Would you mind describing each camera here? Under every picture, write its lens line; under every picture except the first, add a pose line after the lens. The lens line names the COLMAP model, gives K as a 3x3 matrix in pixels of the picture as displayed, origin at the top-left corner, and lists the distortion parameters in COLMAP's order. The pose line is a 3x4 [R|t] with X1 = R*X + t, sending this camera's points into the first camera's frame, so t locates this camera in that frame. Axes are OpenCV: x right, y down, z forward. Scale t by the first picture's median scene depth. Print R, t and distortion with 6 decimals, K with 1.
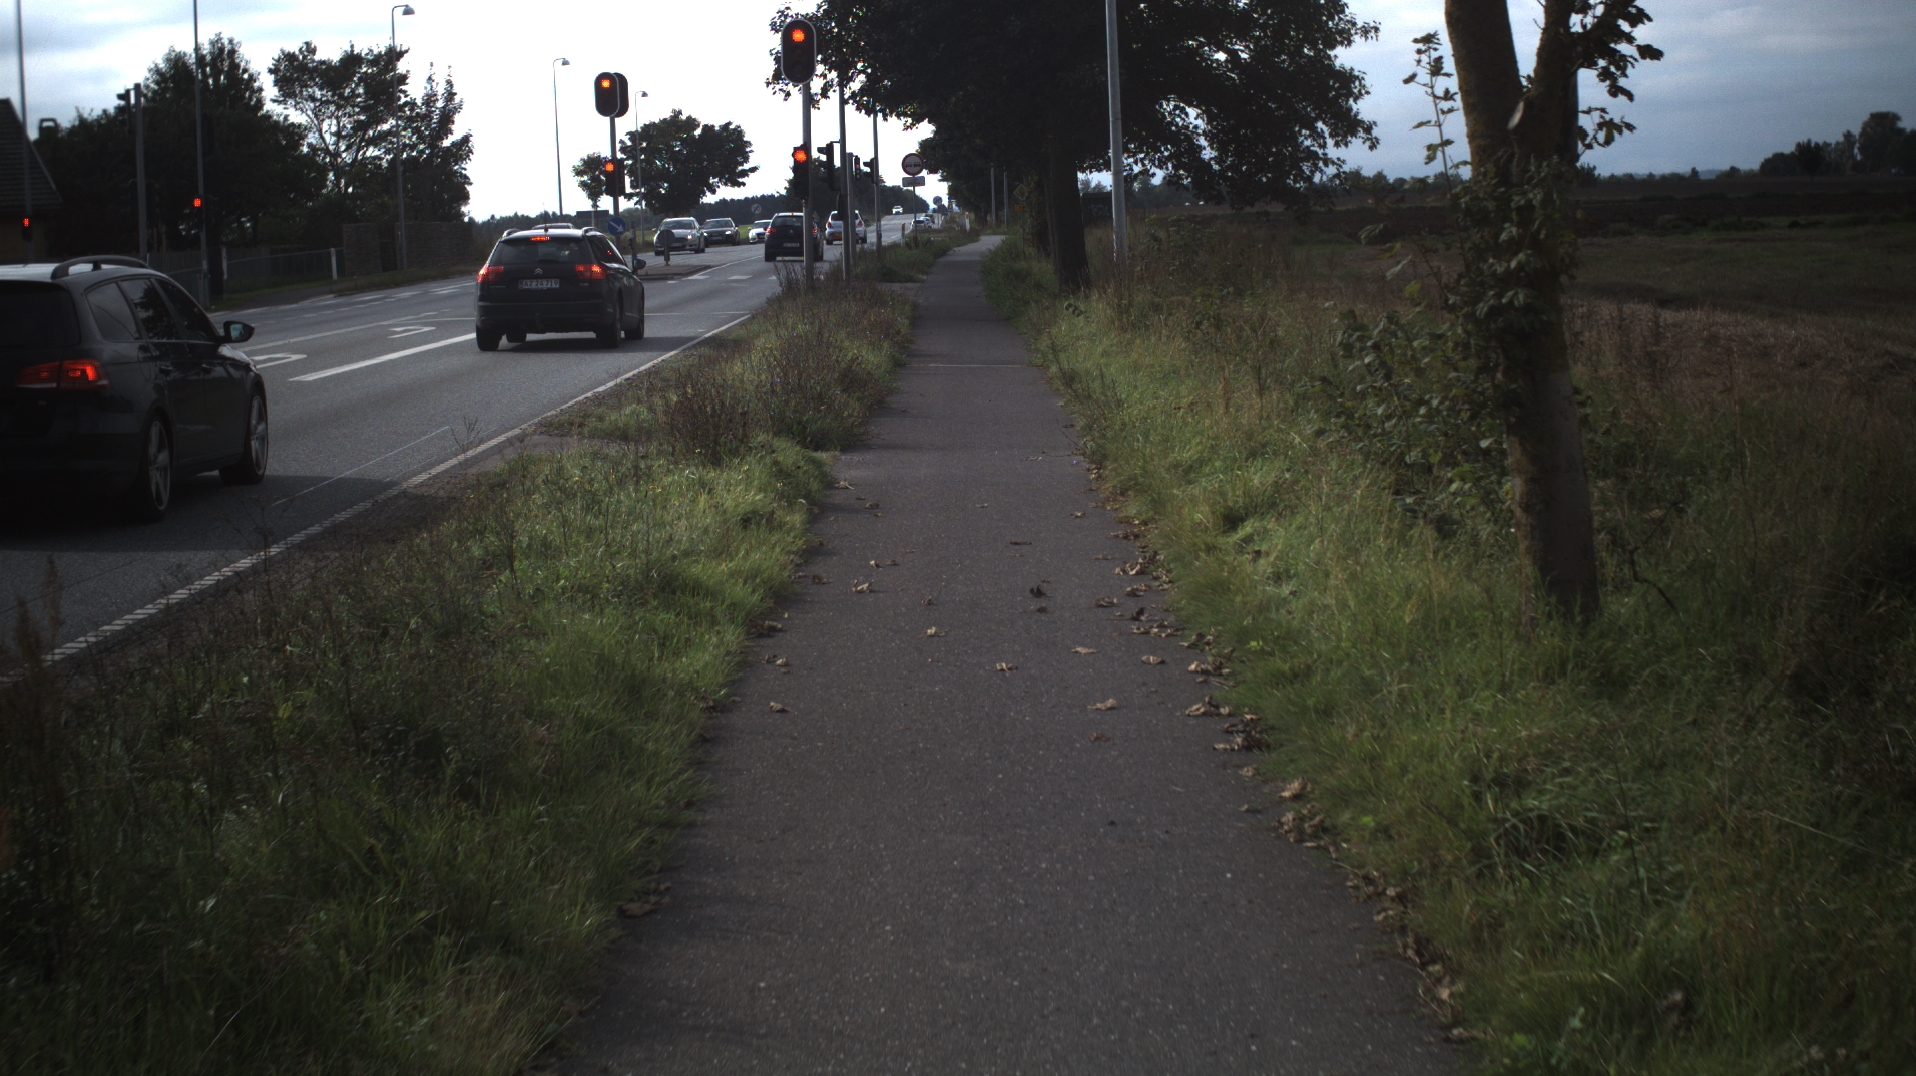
lens RADIAL K [[2972.9, 0, 958.0], [0, 2972.9, 538.0], [0, 0, 1]] dist [-0.148301, 0.060654]
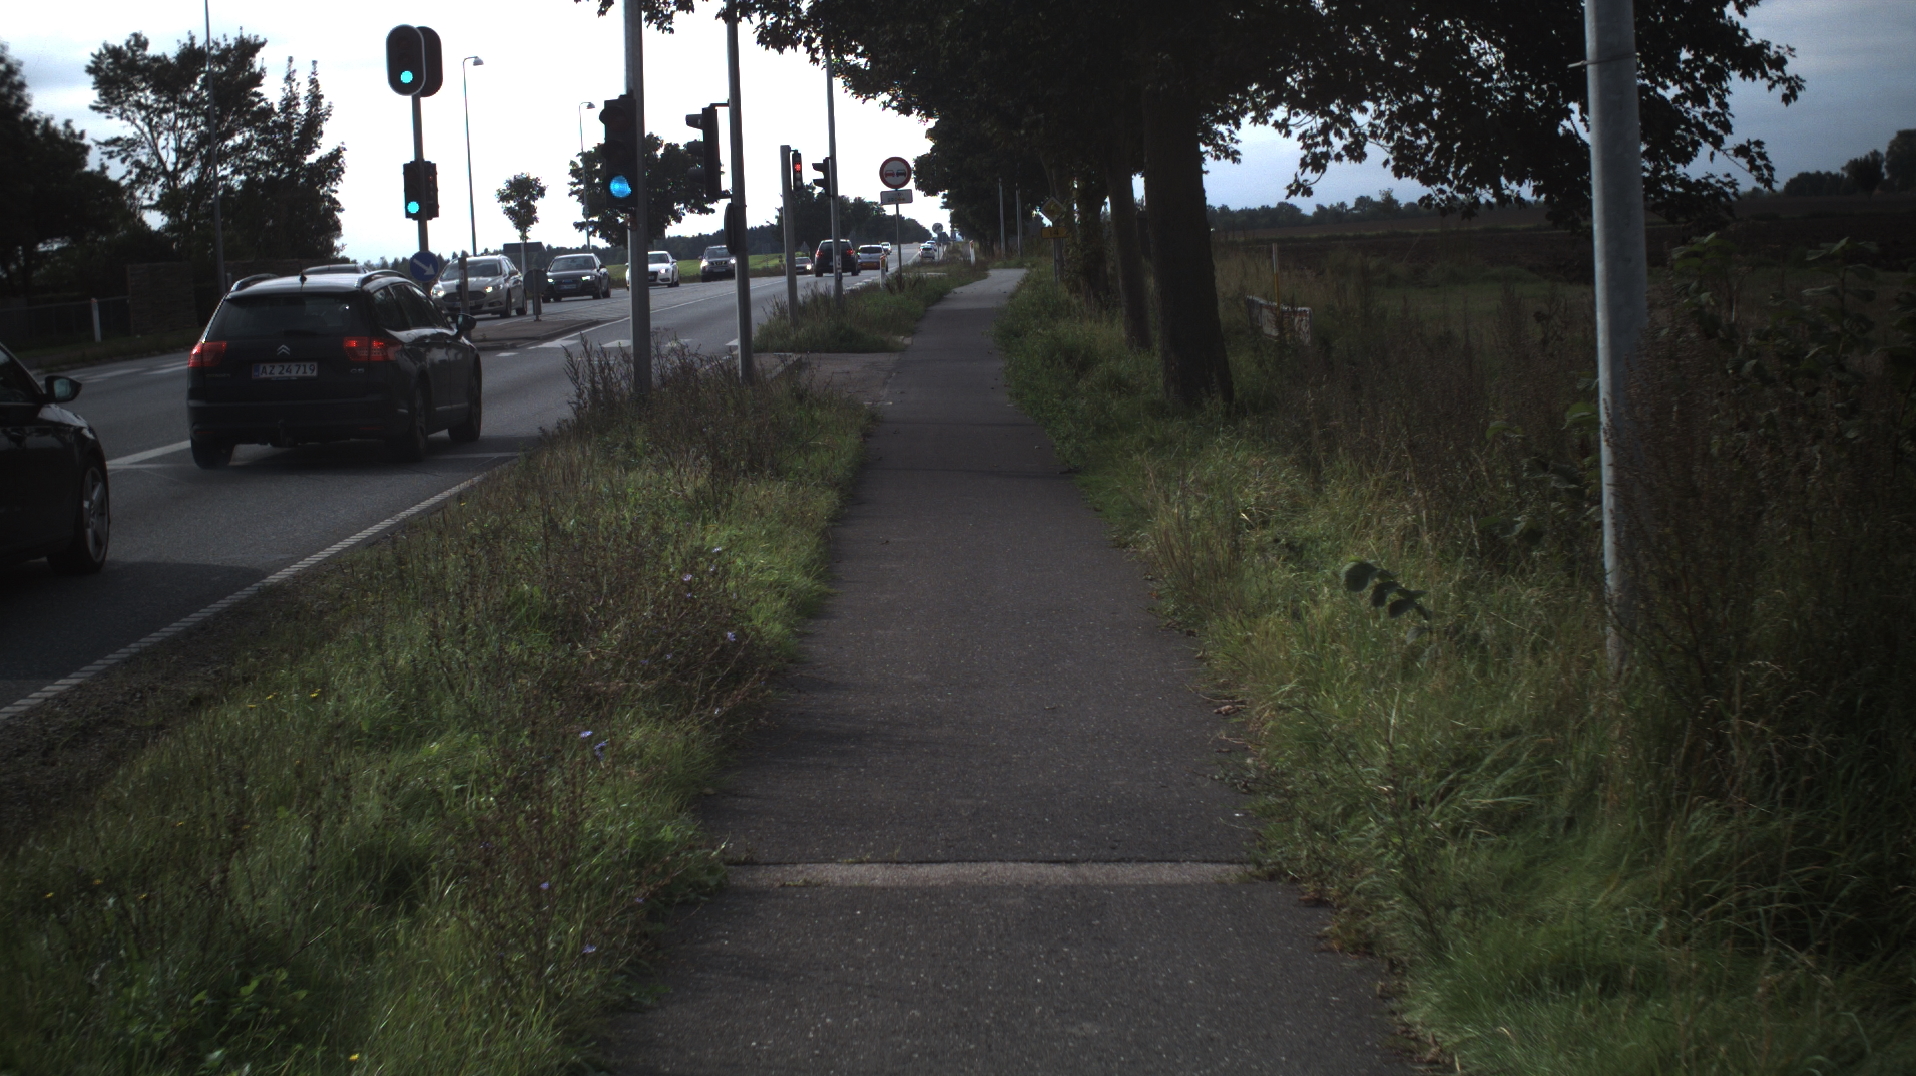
lens RADIAL K [[2977.5, 0, 958.0], [0, 2977.5, 538.0], [0, 0, 1]] dist [-0.161408, 0.191489]
pose [[0.999955, -0.009254, -0.002255, 0.000561], [0.009231, 0.999907, -0.010069, -0.031451], [0.002348, 0.010048, 0.999947, 0.291171]]
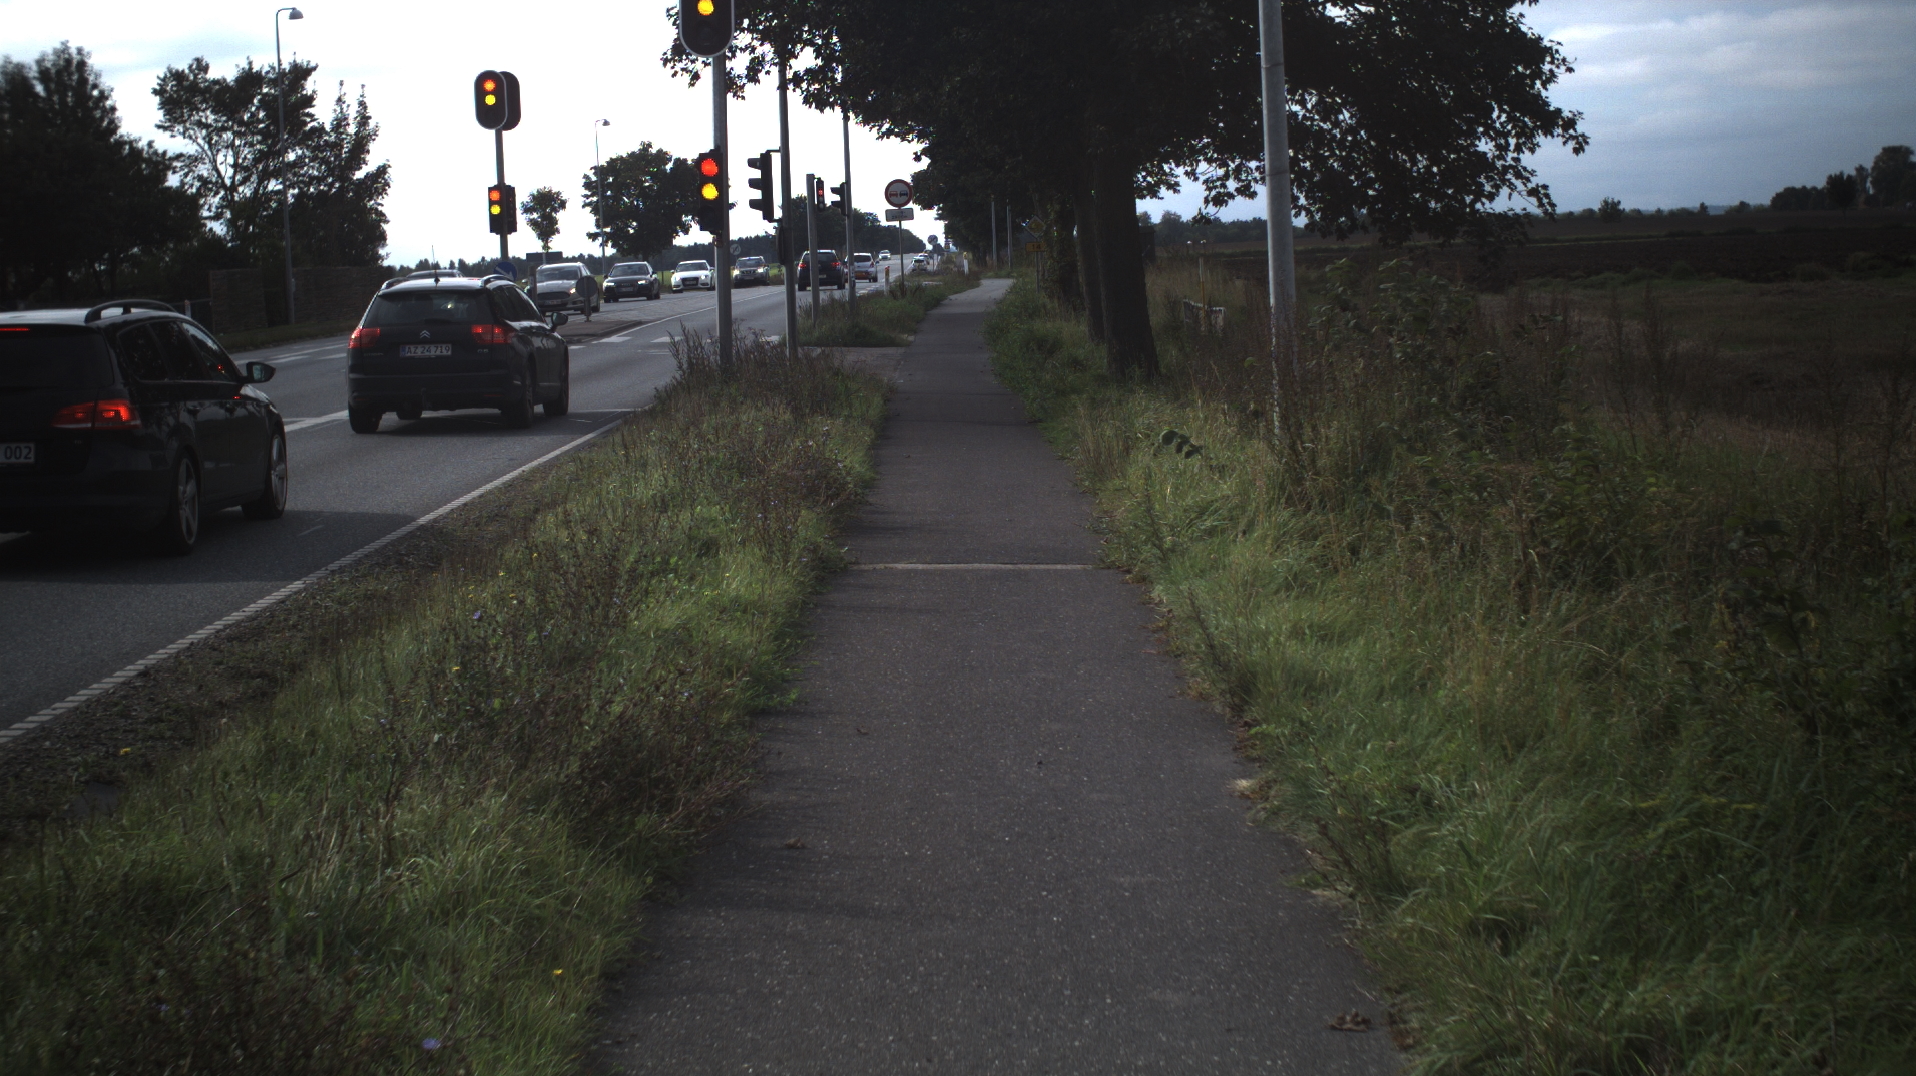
lens RADIAL K [[2977.5, 0, 958.0], [0, 2977.5, 538.0], [0, 0, 1]] dist [-0.161408, 0.191489]
pose [[0.999988, -0.004974, 0.000359, 0.000188], [0.004978, 0.999897, -0.013475, -0.021369], [-0.000292, 0.013477, 0.999909, 0.193850]]
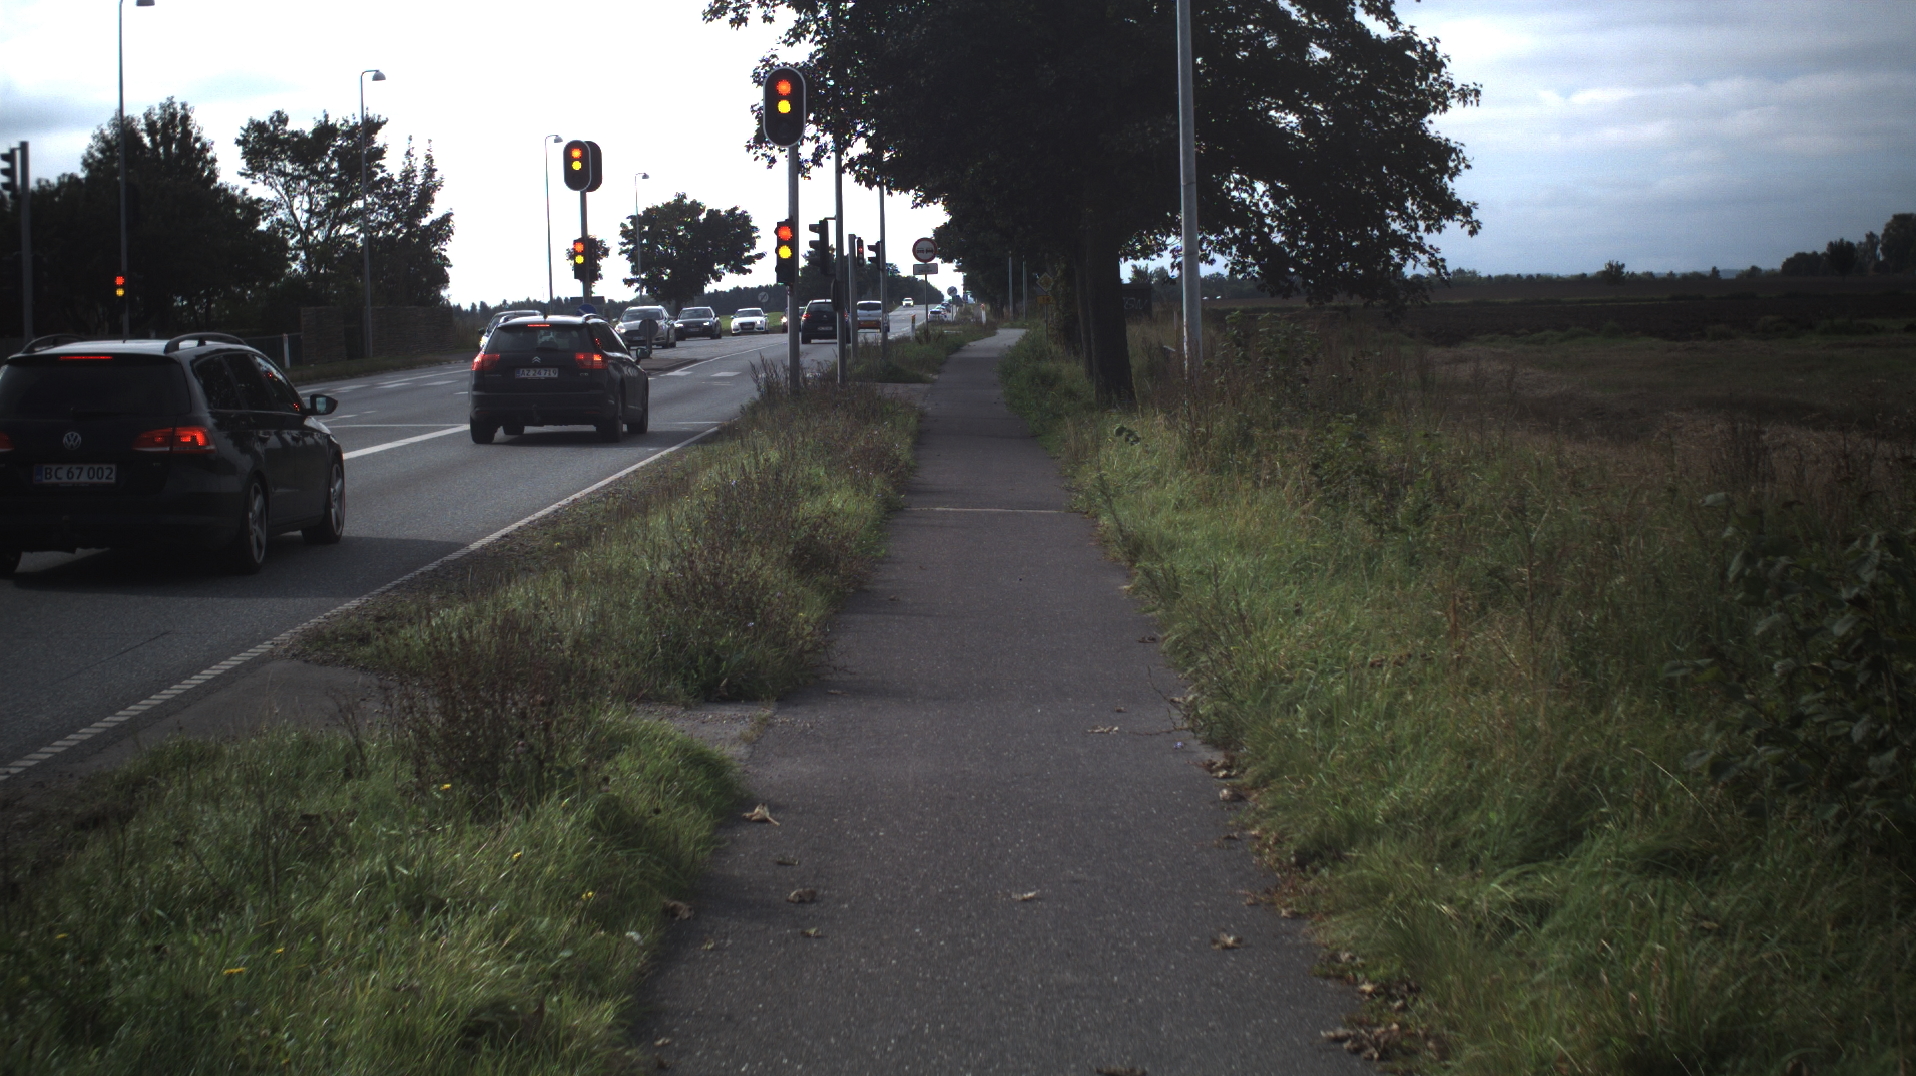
lens RADIAL K [[2976.3, 0, 958.0], [0, 2976.3, 538.0], [0, 0, 1]] dist [-0.136953, -0.027357]
pose [[0.999912, 0.012673, -0.004013, -0.000307], [-0.012790, 0.999451, -0.030550, -0.010686], [0.003624, 0.030598, 0.999525, 0.096661]]
